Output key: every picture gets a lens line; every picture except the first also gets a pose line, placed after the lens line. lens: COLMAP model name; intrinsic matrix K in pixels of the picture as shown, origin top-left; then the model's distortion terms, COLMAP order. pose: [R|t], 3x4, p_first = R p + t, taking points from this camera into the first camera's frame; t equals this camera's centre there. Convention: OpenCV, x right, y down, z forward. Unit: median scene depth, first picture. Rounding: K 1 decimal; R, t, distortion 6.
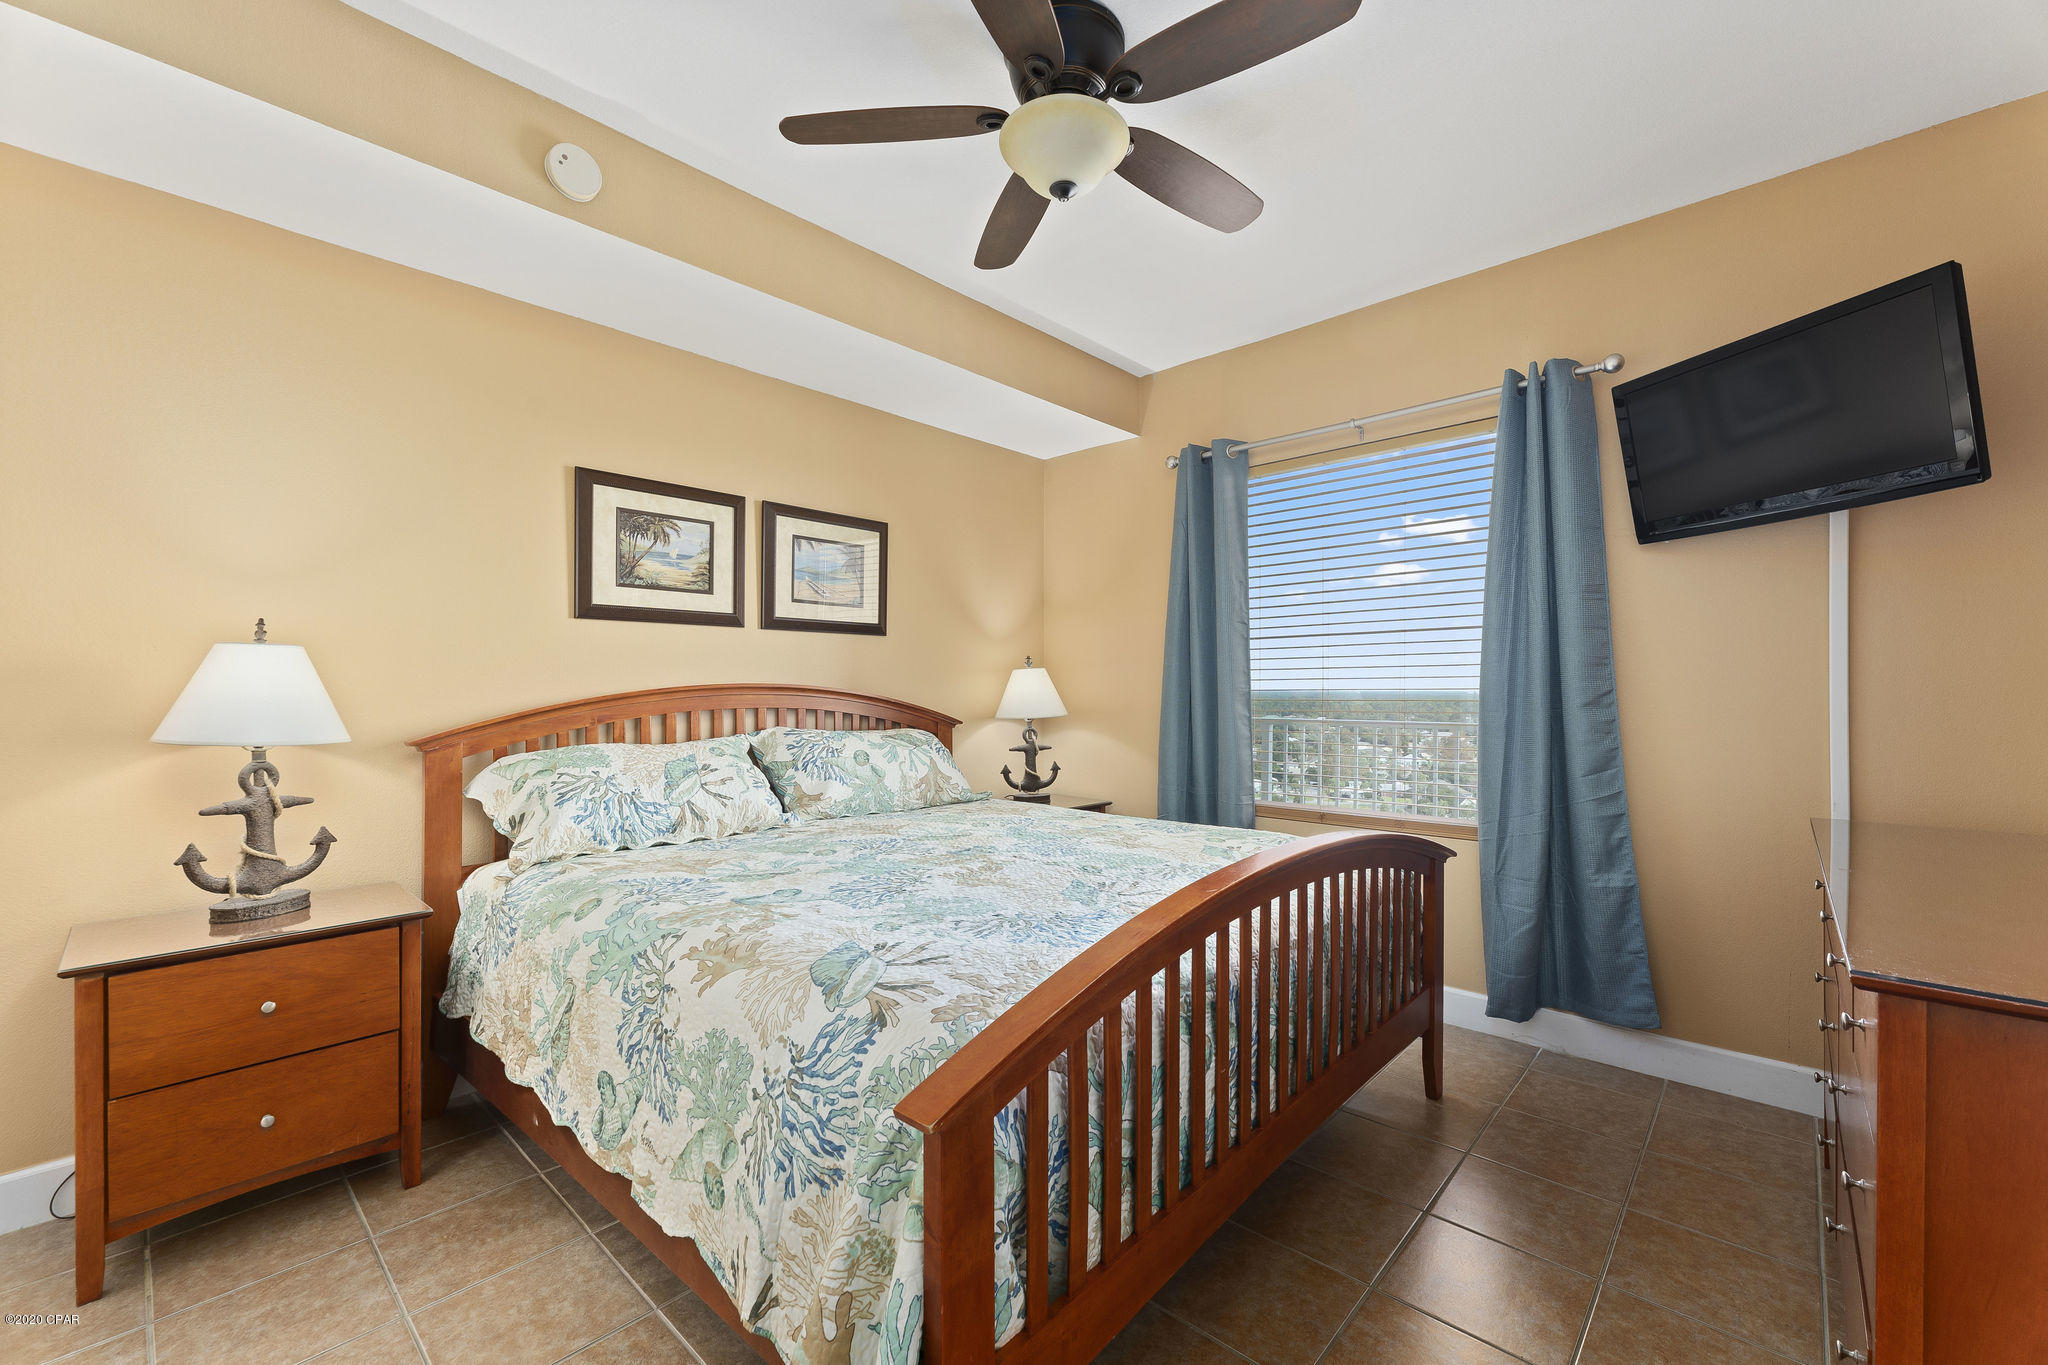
lens RADIAL K [[833.5, 0, 1024.0], [0, 833.5, 682.5], [0, 0, 1]] dist [0.000917, 0.000063]
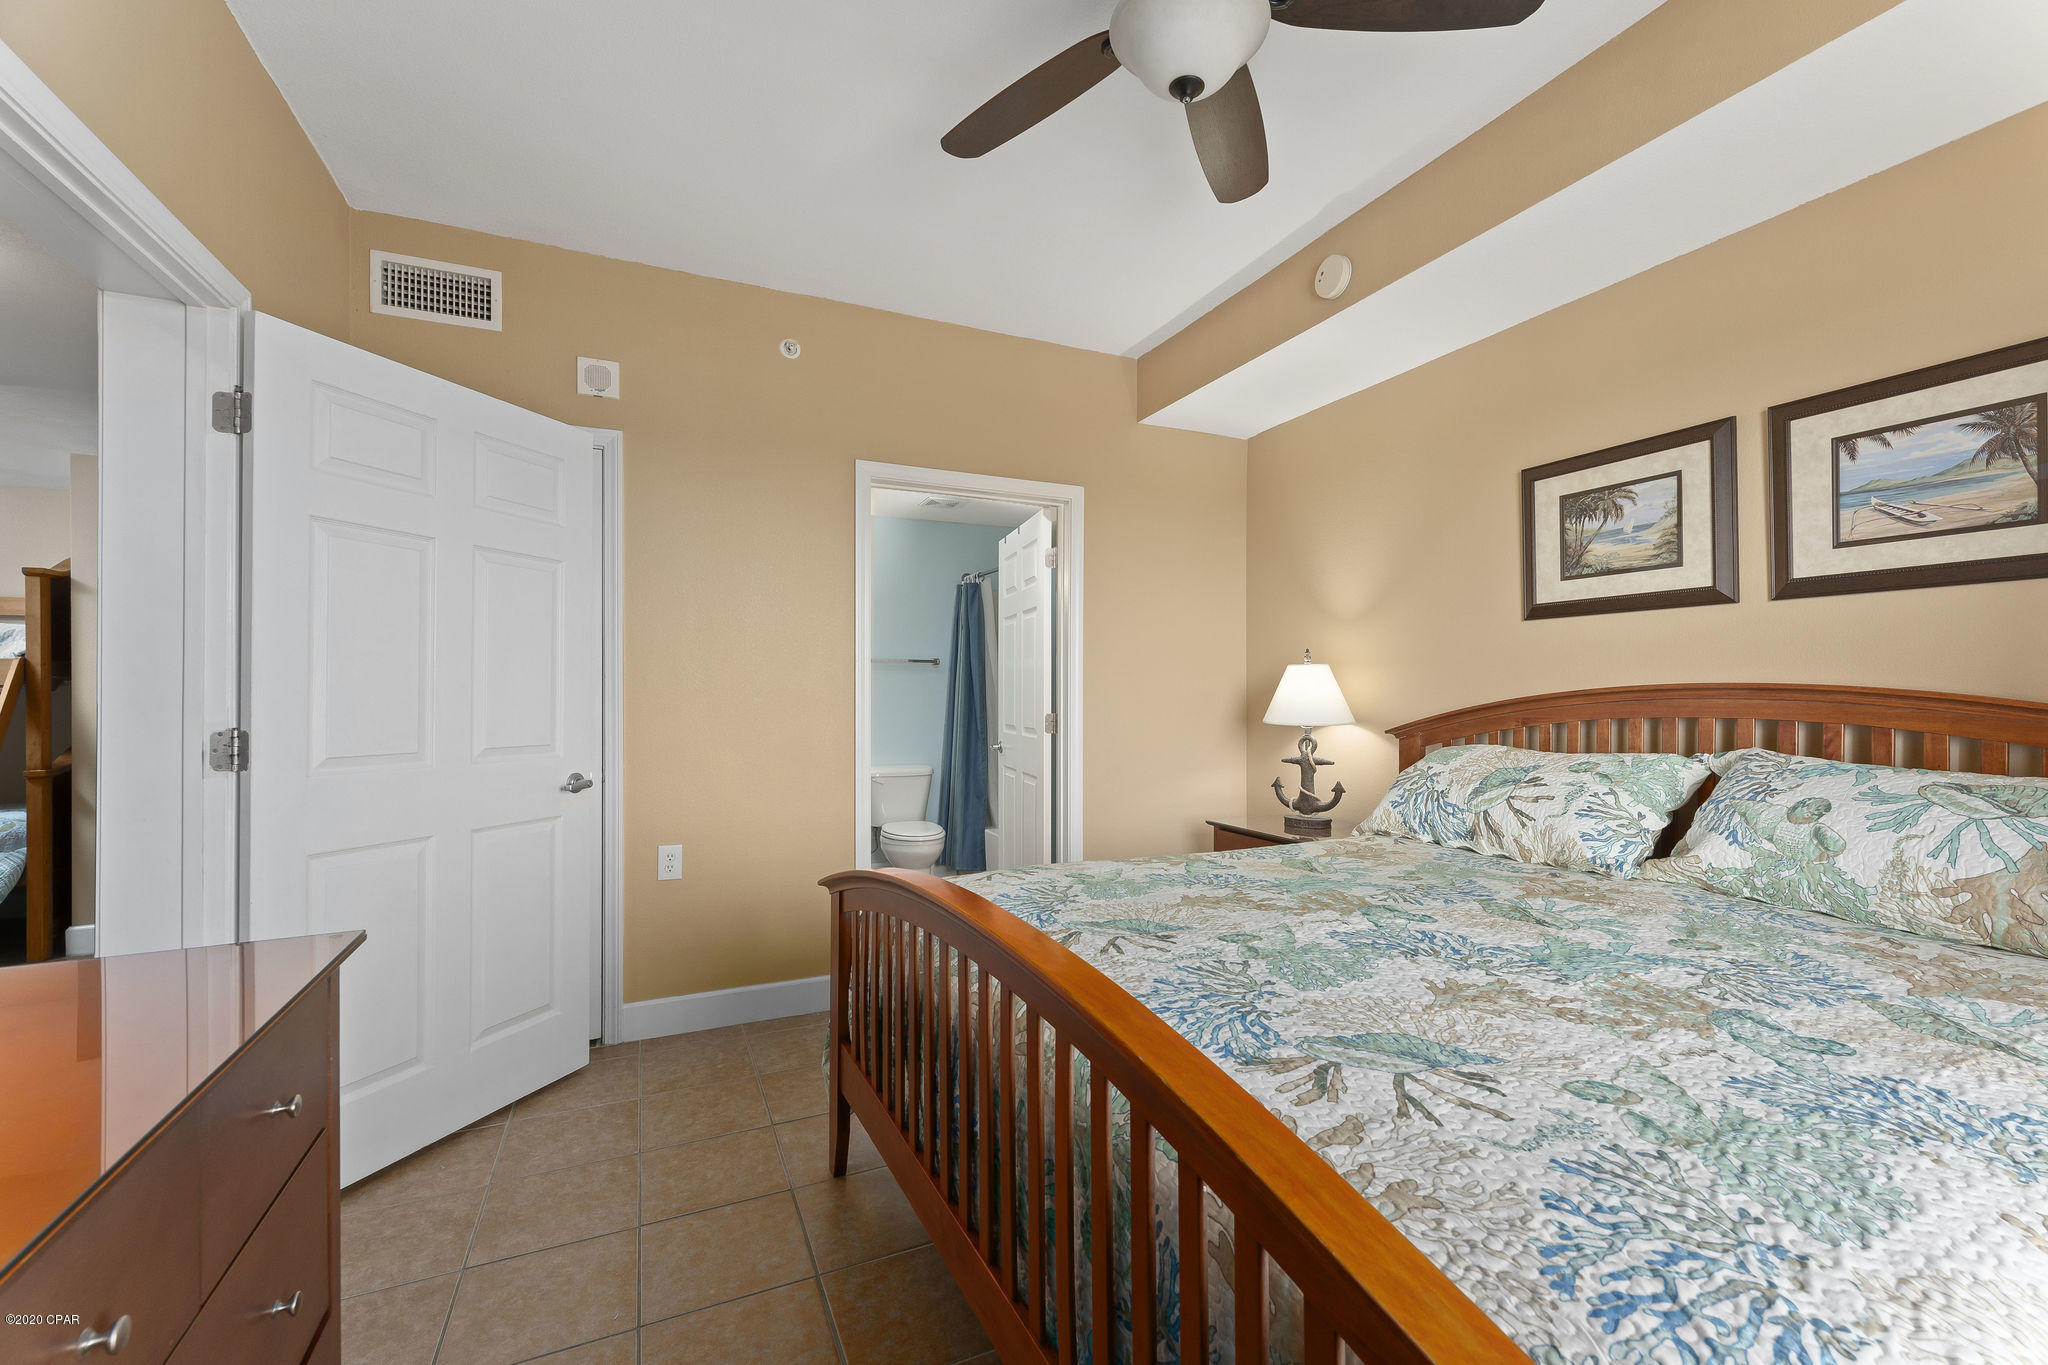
lens RADIAL K [[831.4, 0, 1022.3], [0, 831.4, 693.1], [0, 0, 1]] dist [0.001304, 0.000096]
pose [[-0.377266, 0.003837, -0.926097, 0.589092], [0.009864, 0.999951, 0.000125, 0.003950], [0.926053, -0.009088, -0.377285, 0.776281]]
